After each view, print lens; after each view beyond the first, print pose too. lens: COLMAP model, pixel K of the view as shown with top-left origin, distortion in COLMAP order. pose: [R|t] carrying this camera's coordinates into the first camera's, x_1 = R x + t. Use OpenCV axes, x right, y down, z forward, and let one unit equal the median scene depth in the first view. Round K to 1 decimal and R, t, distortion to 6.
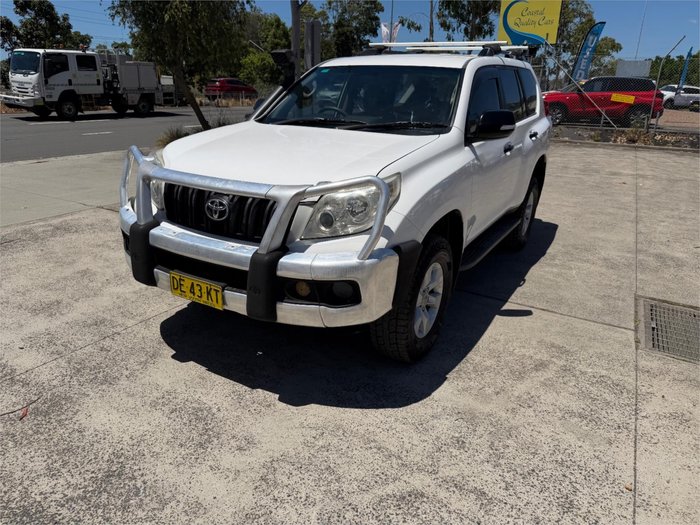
lens RADIAL K [[497.4, 0, 342.7], [0, 497.4, 257.7], [0, 0, 1]] dist [0.019209, -0.028304]
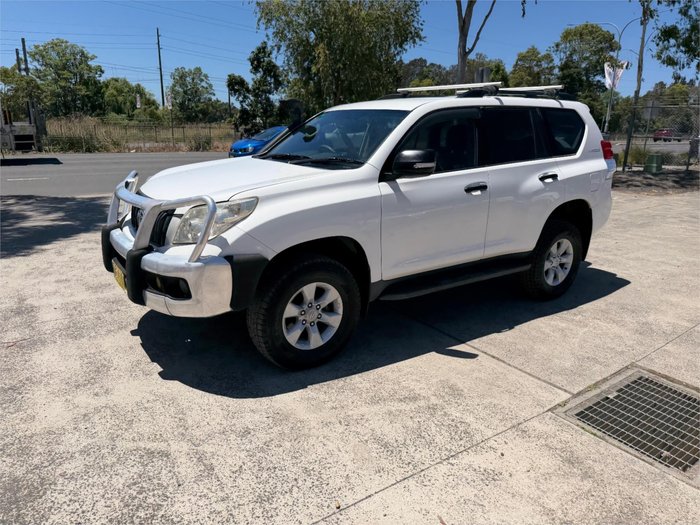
lens RADIAL K [[497.4, 0, 342.3], [0, 497.4, 252.2], [0, 0, 1]] dist [0.019209, -0.028304]
pose [[0.910498, 0.093970, -0.402695, 0.776549], [-0.130164, 0.989463, -0.063409, 0.008180], [0.392494, 0.110150, 0.913135, 0.007153]]
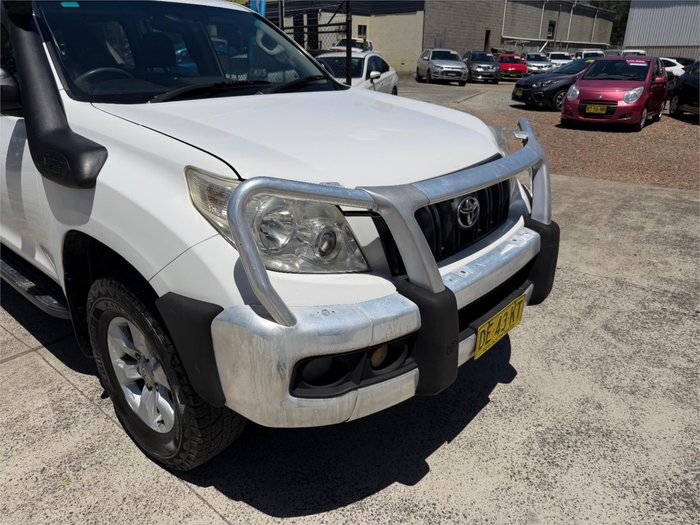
lens RADIAL K [[497.4, 0, 343.0], [0, 497.4, 267.2], [0, 0, 1]] dist [0.019209, -0.028304]
pose [[0.173772, -0.408839, 0.895910, -0.939625], [0.327077, 0.882068, 0.339082, -0.322416], [-0.928883, 0.234109, 0.287001, 0.985564]]
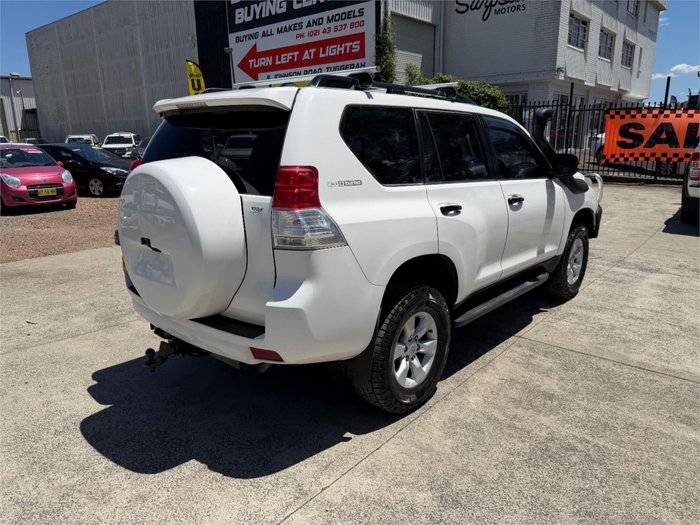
lens RADIAL K [[497.4, 0, 343.4], [0, 497.4, 254.0], [0, 0, 1]] dist [0.019209, -0.028304]
pose [[-0.980372, -0.060296, 0.187708, 0.124299], [0.050806, 0.842664, 0.536037, -1.153080], [-0.190496, 0.535053, -0.823061, 3.282919]]
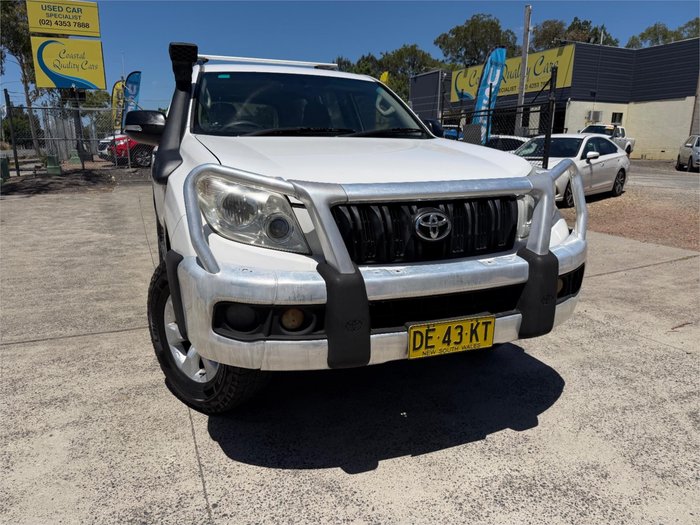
lens RADIAL K [[497.4, 0, 345.7], [0, 497.4, 267.2], [0, 0, 1]] dist [0.019209, -0.028304]
pose [[0.605234, -0.211568, 0.767418, -0.928917], [0.270416, 0.961351, 0.051766, -0.112967], [-0.748710, 0.176191, 0.639054, 0.632156]]
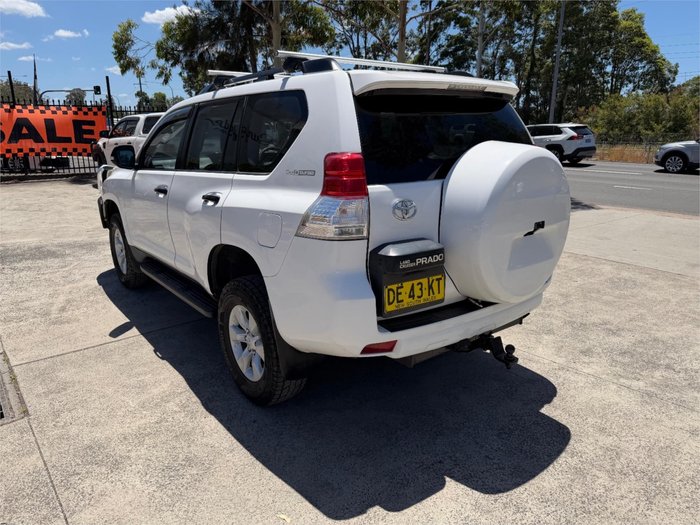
lens RADIAL K [[497.4, 0, 348.3], [0, 497.4, 259.4], [0, 0, 1]] dist [0.019209, -0.028304]
pose [[-0.363643, 0.215326, -0.906310, 1.698978], [-0.311334, 0.888879, 0.336103, -0.827874], [0.877972, 0.404387, -0.256197, 2.499678]]
